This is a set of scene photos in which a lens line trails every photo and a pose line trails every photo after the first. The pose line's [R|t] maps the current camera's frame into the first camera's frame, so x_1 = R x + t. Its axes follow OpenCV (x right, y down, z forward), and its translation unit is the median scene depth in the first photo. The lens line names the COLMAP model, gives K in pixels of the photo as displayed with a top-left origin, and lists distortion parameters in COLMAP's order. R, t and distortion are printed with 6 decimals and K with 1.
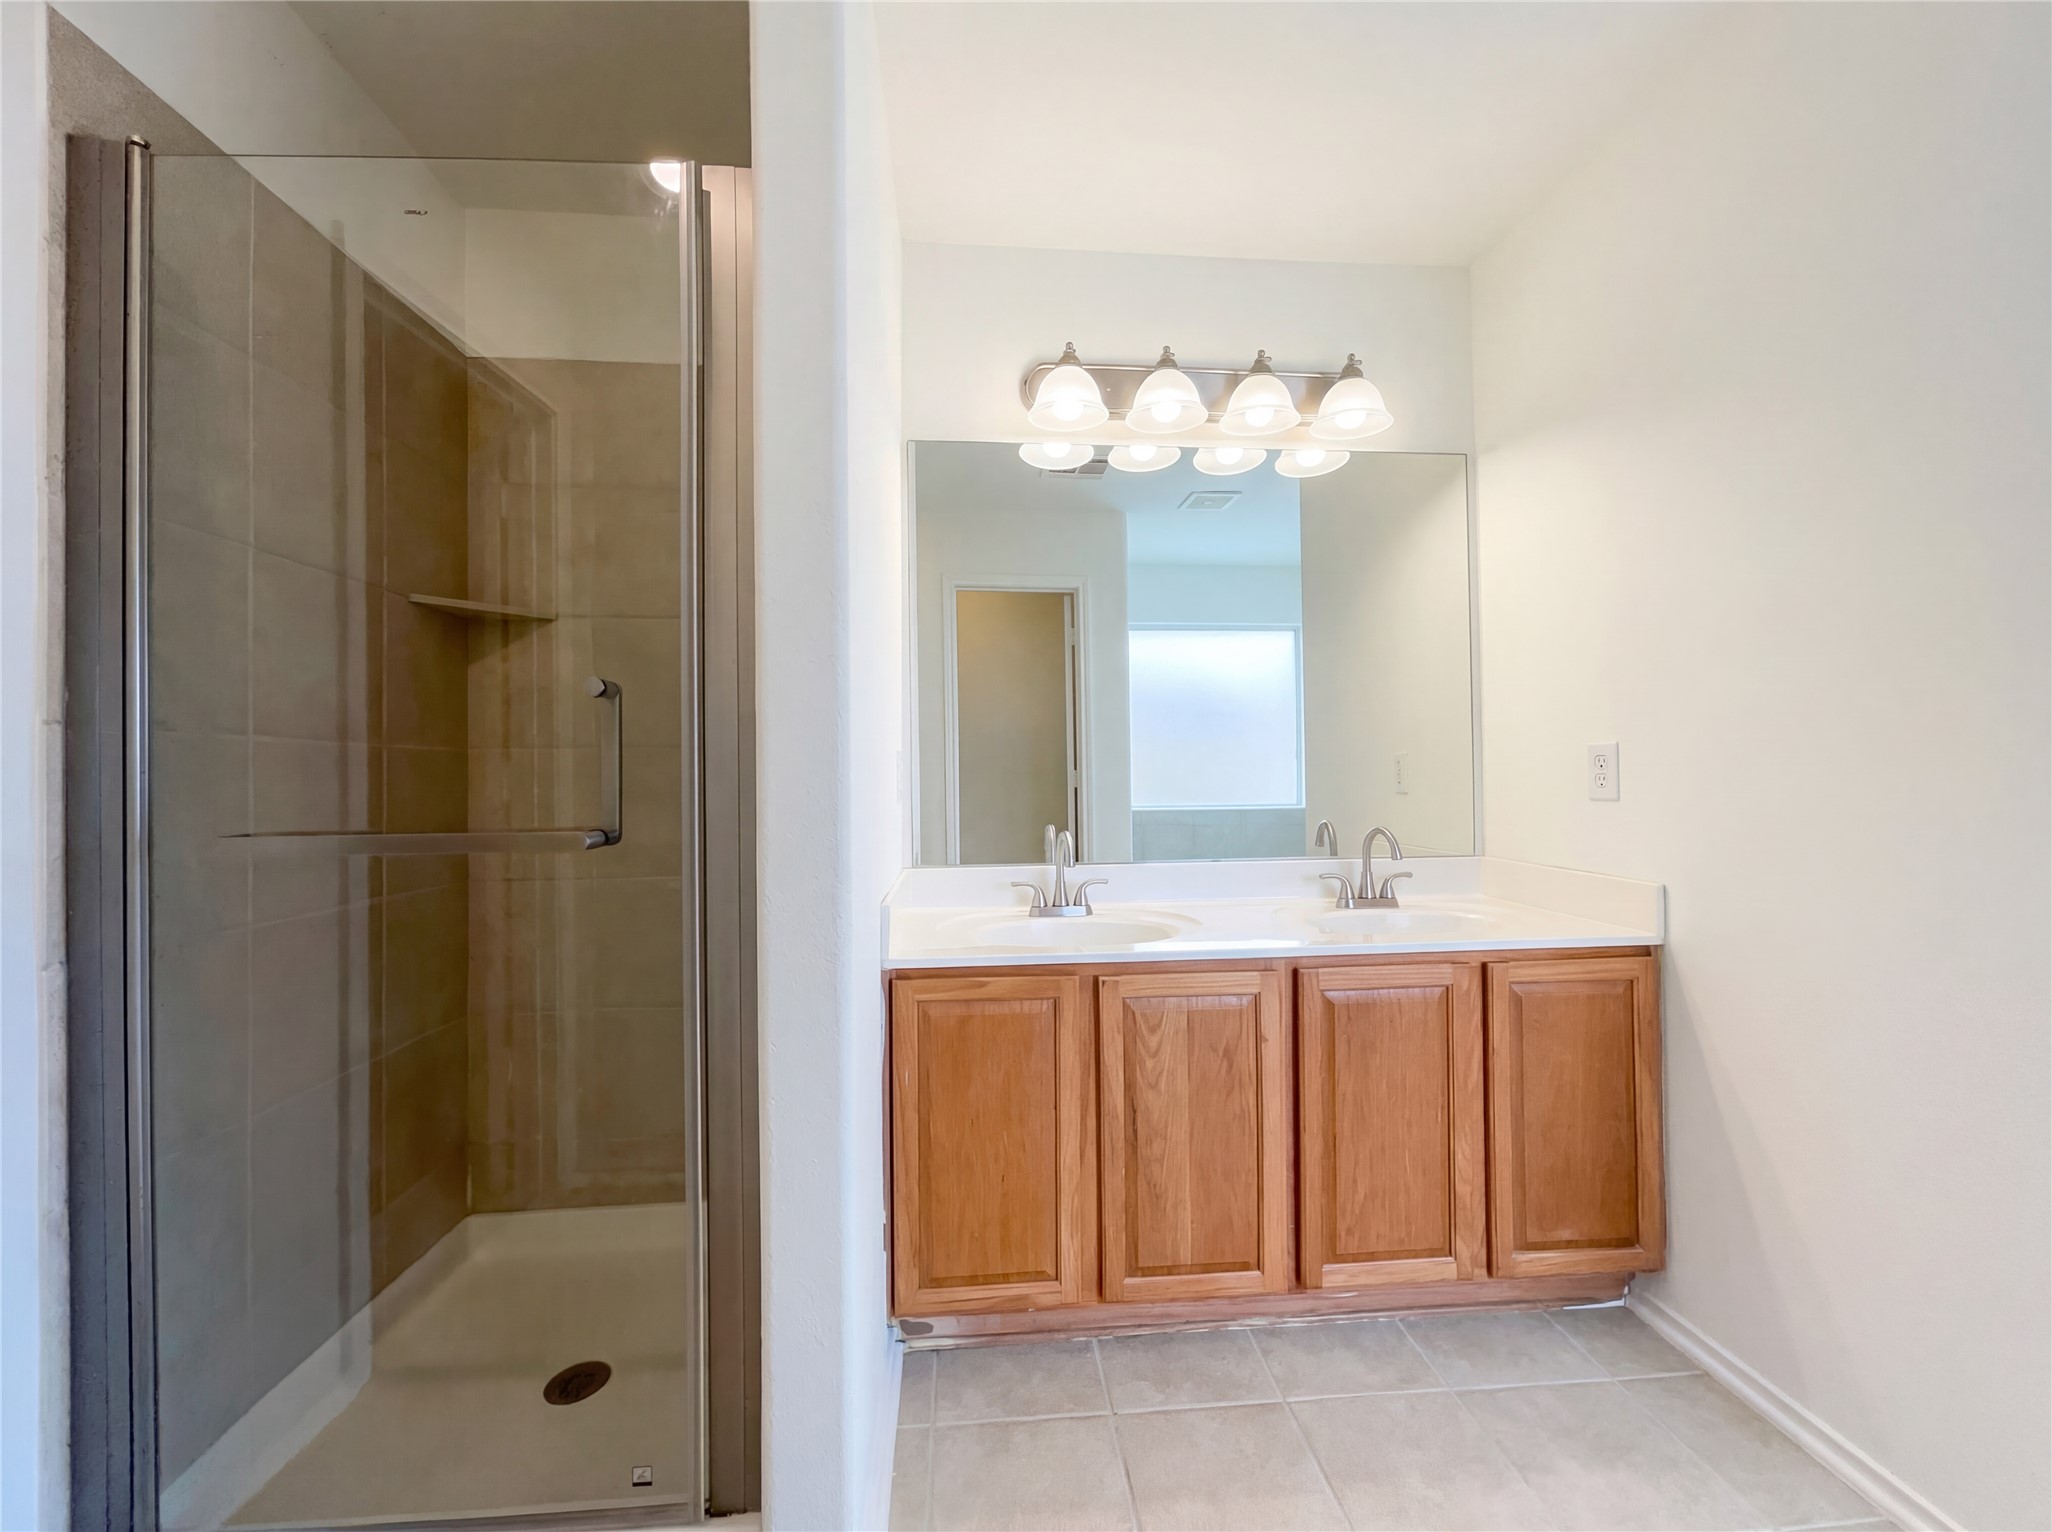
lens RADIAL K [[843.5, 0, 1032.9], [0, 843.5, 761.8], [0, 0, 1]] dist [-0.000409, 0.009922]
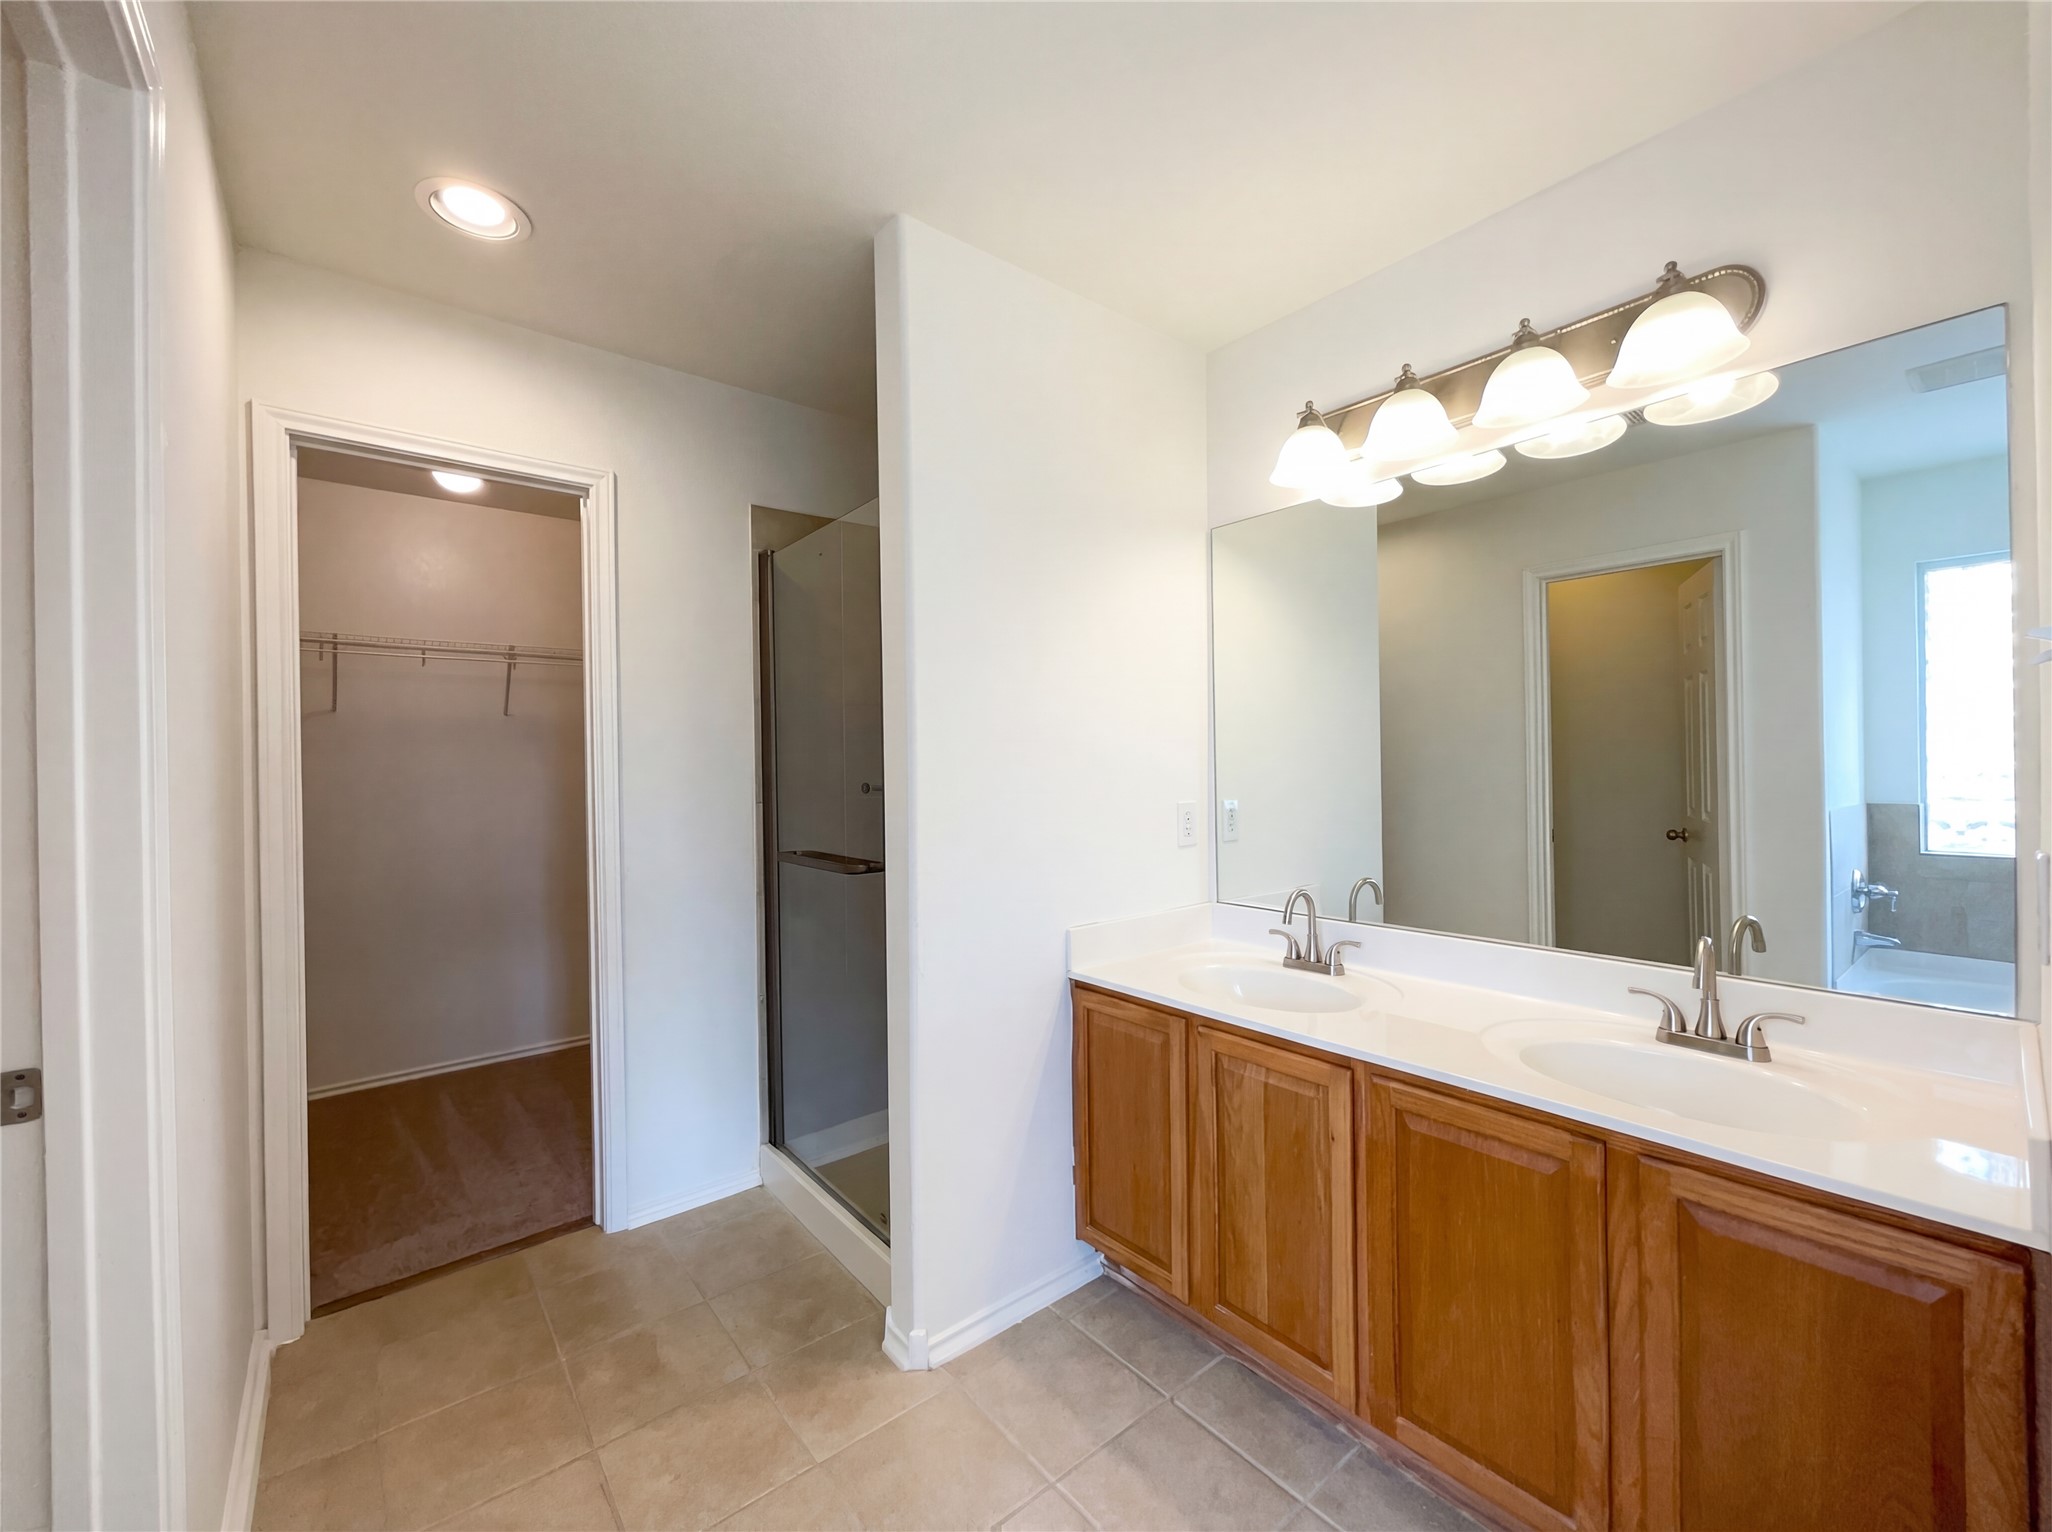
lens RADIAL K [[826.8, 0, 1026.0], [0, 826.8, 766.0], [0, 0, 1]] dist [-0.001361, 0.000646]
pose [[0.549033, -0.000608, -0.835800, 0.853705], [0.021655, 0.999674, 0.013498, -0.106350], [0.835520, -0.025510, 0.548868, 0.214858]]
